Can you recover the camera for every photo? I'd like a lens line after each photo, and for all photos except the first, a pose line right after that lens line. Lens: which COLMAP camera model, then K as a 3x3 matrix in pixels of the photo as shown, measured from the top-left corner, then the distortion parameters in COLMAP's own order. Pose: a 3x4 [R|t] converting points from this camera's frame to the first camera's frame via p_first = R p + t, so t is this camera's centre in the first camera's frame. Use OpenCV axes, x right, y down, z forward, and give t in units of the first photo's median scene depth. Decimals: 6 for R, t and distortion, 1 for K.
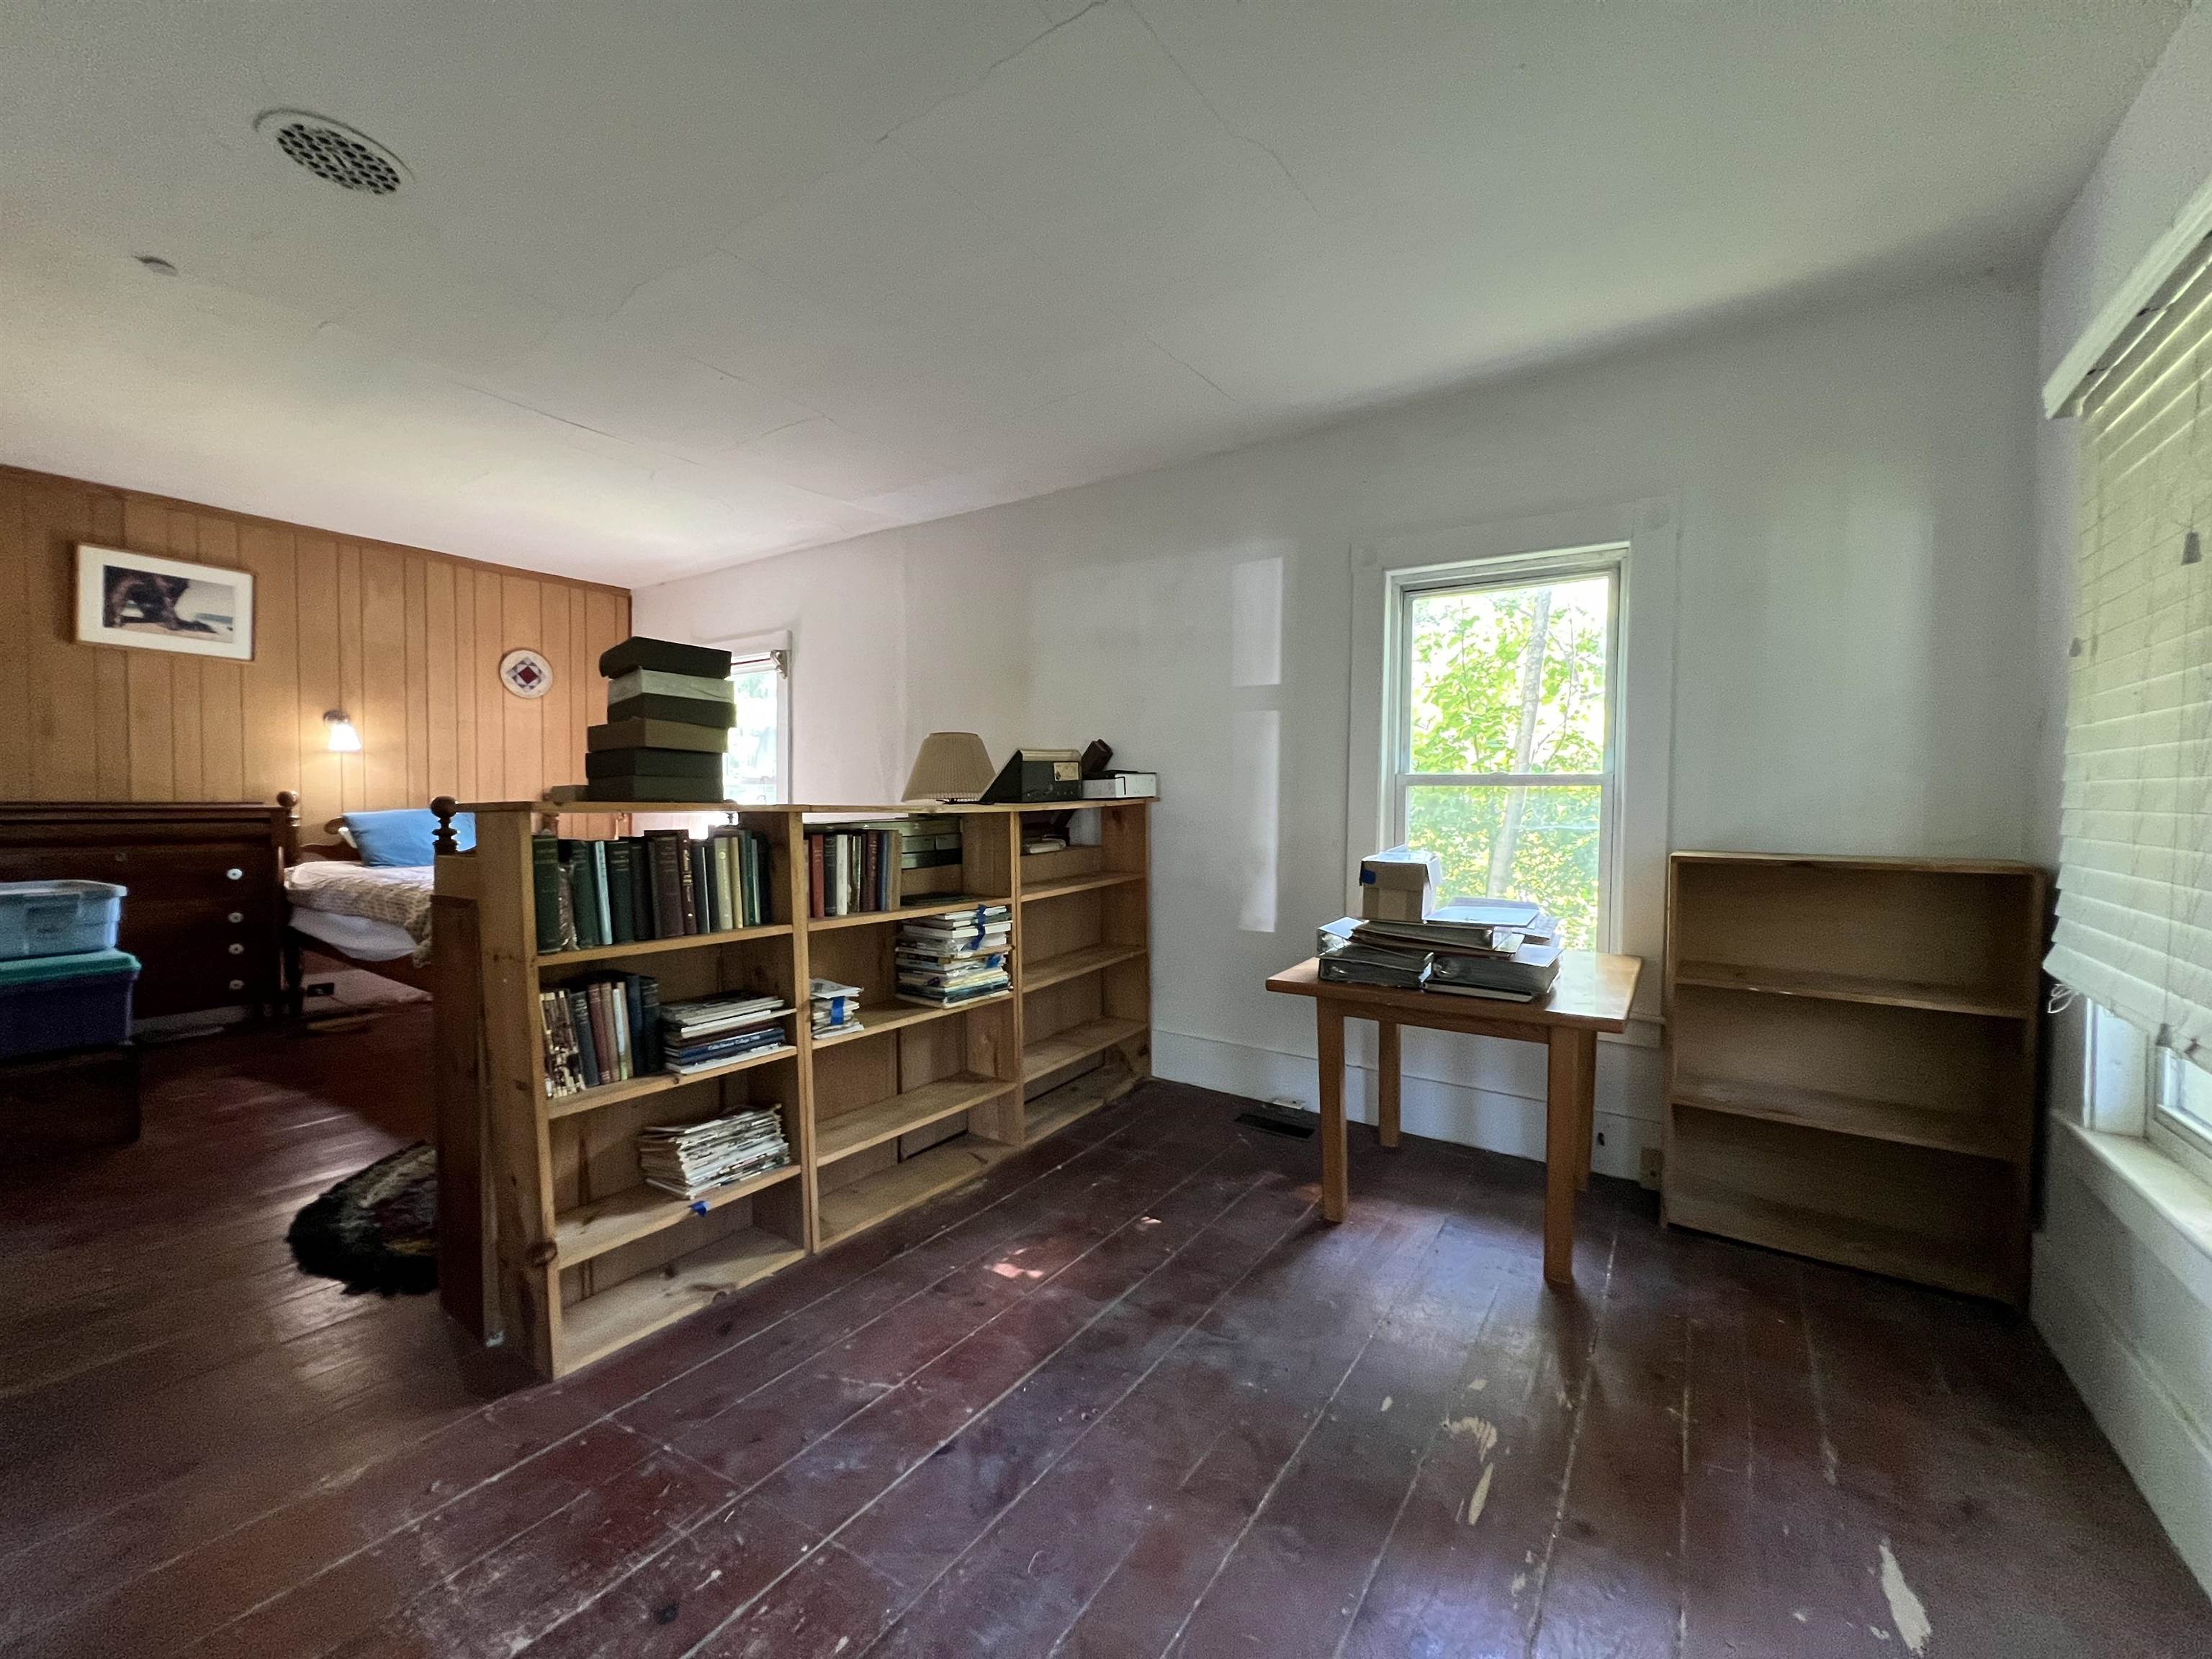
lens RADIAL K [[889.0, 0, 1106.0], [0, 889.0, 829.5], [0, 0, 1]] dist [0.000606, 0.000151]
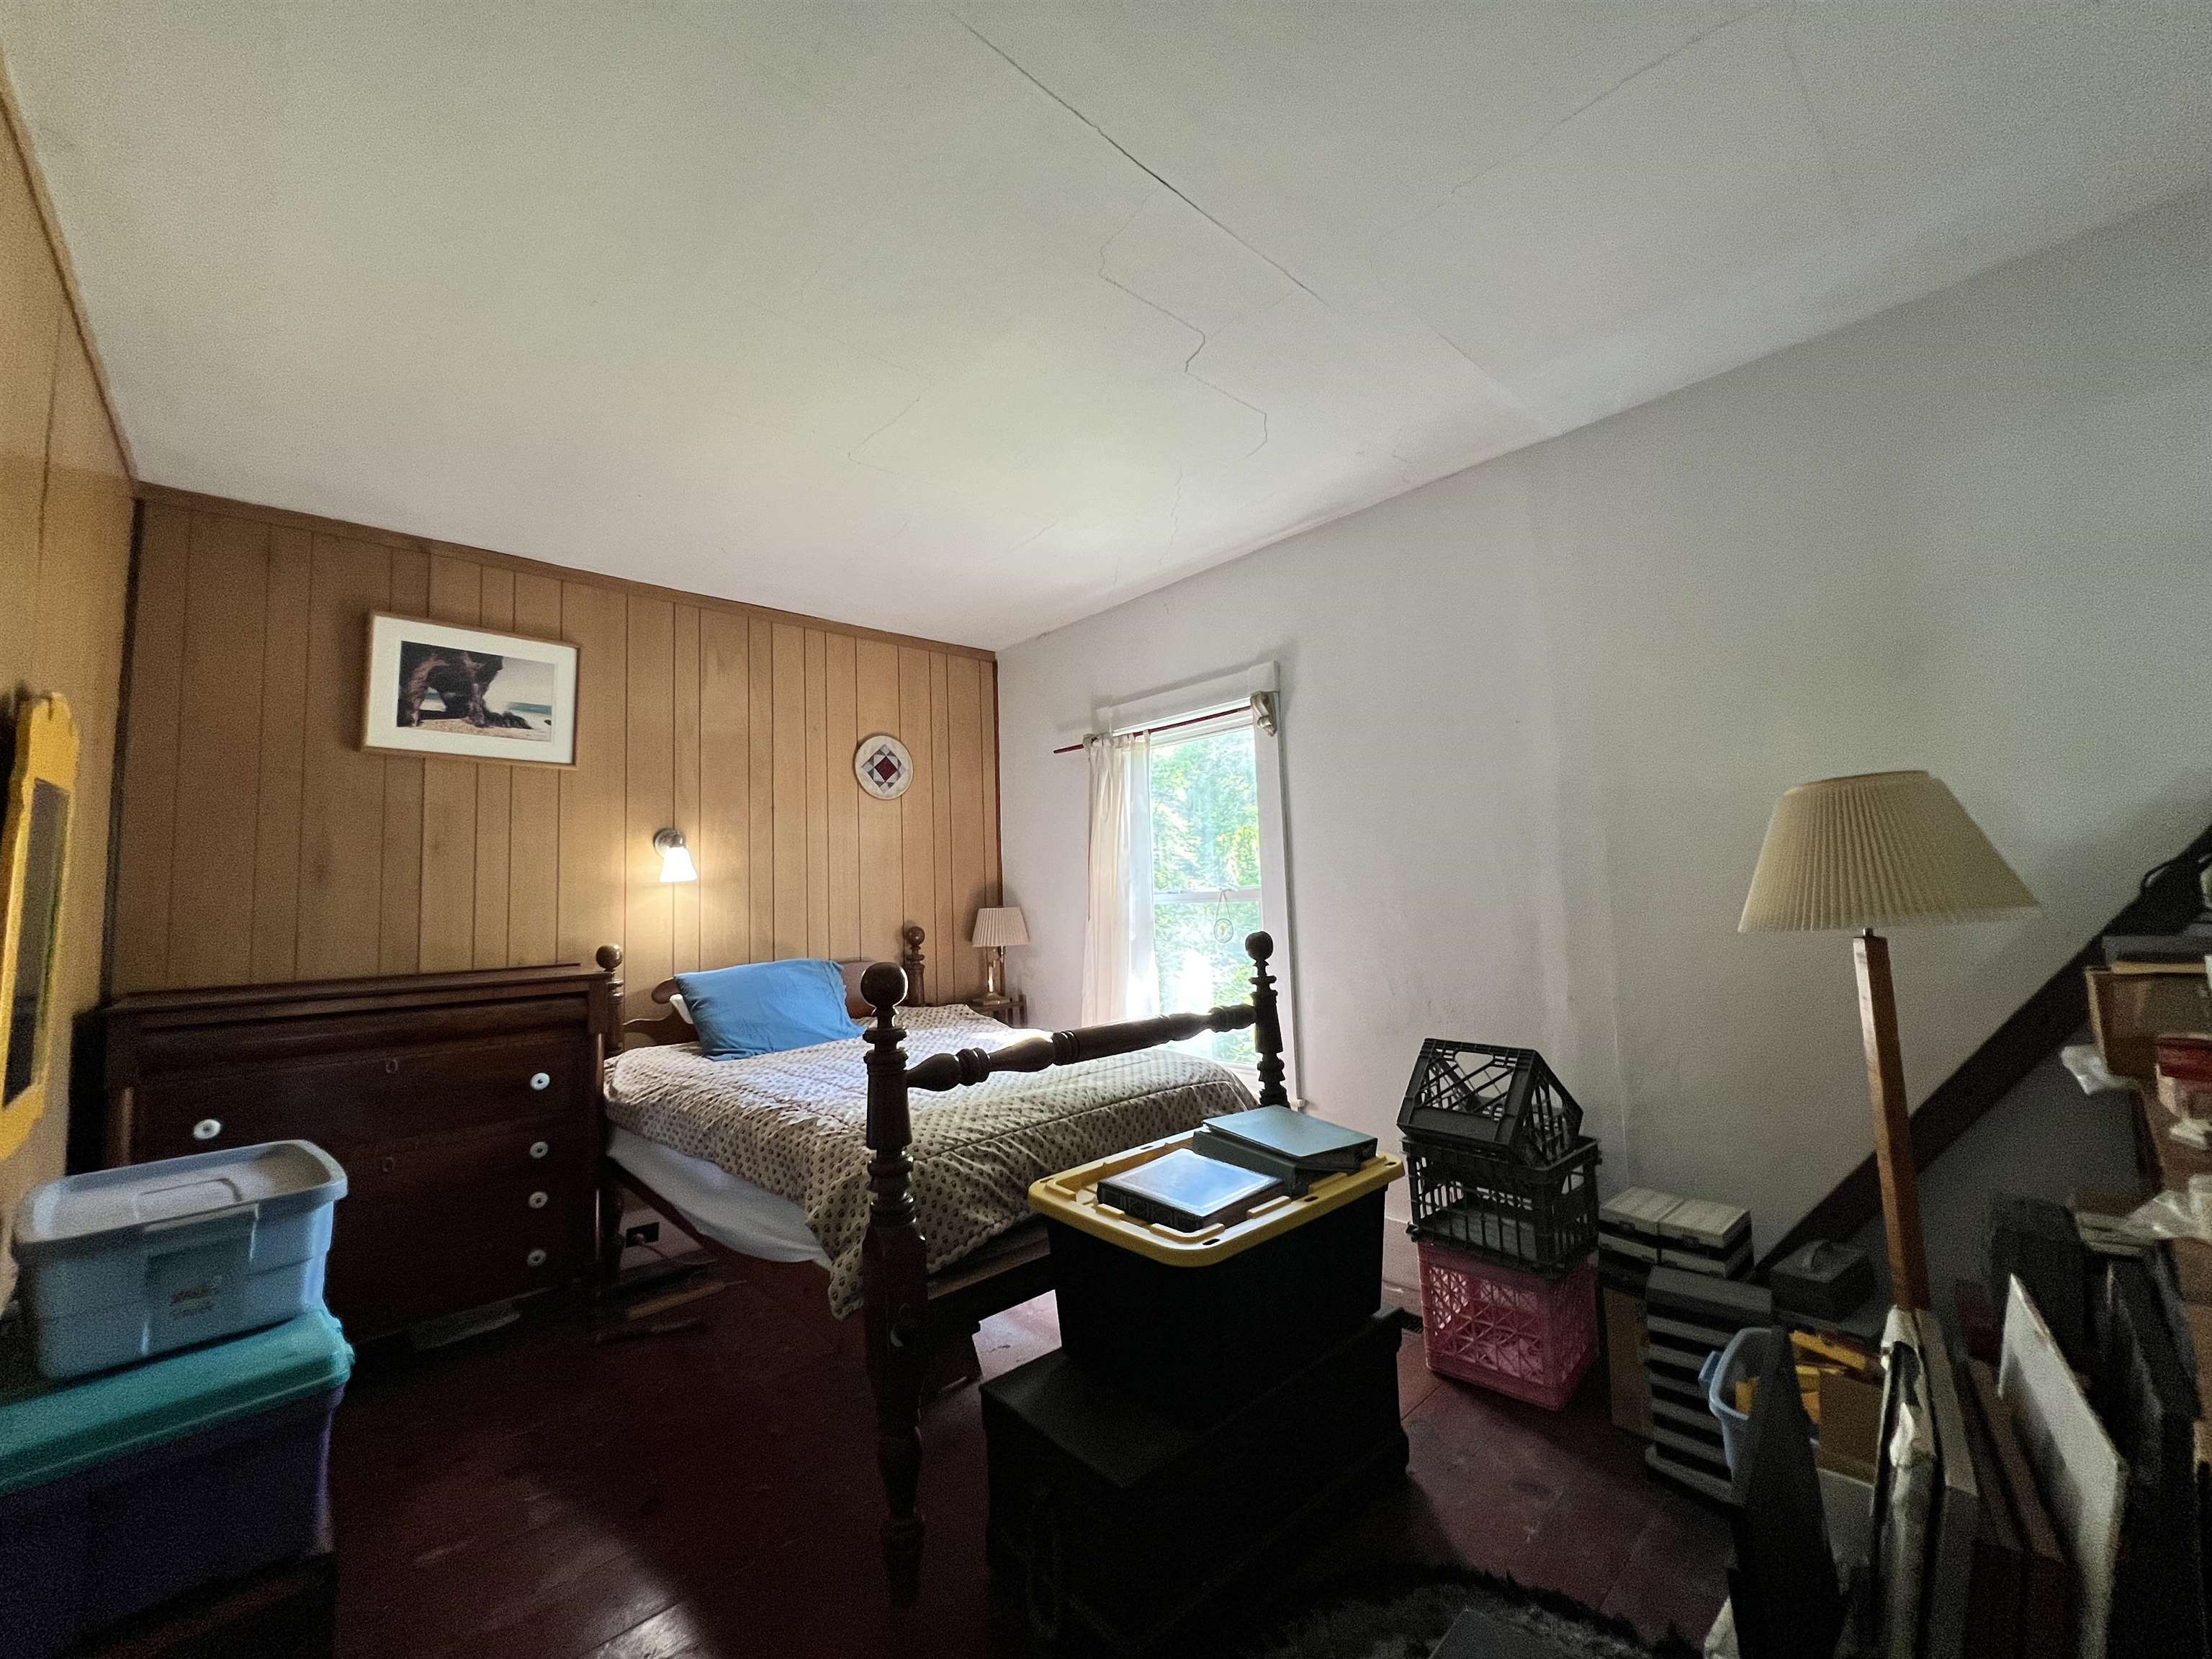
lens RADIAL K [[890.8, 0, 1108.4], [0, 890.8, 825.8], [0, 0, 1]] dist [-0.001135, 0.000061]
pose [[0.974326, -0.066288, -0.215163, -0.398983], [0.041261, 0.992061, -0.118792, -0.038831], [0.221329, 0.106865, 0.969326, 0.417098]]
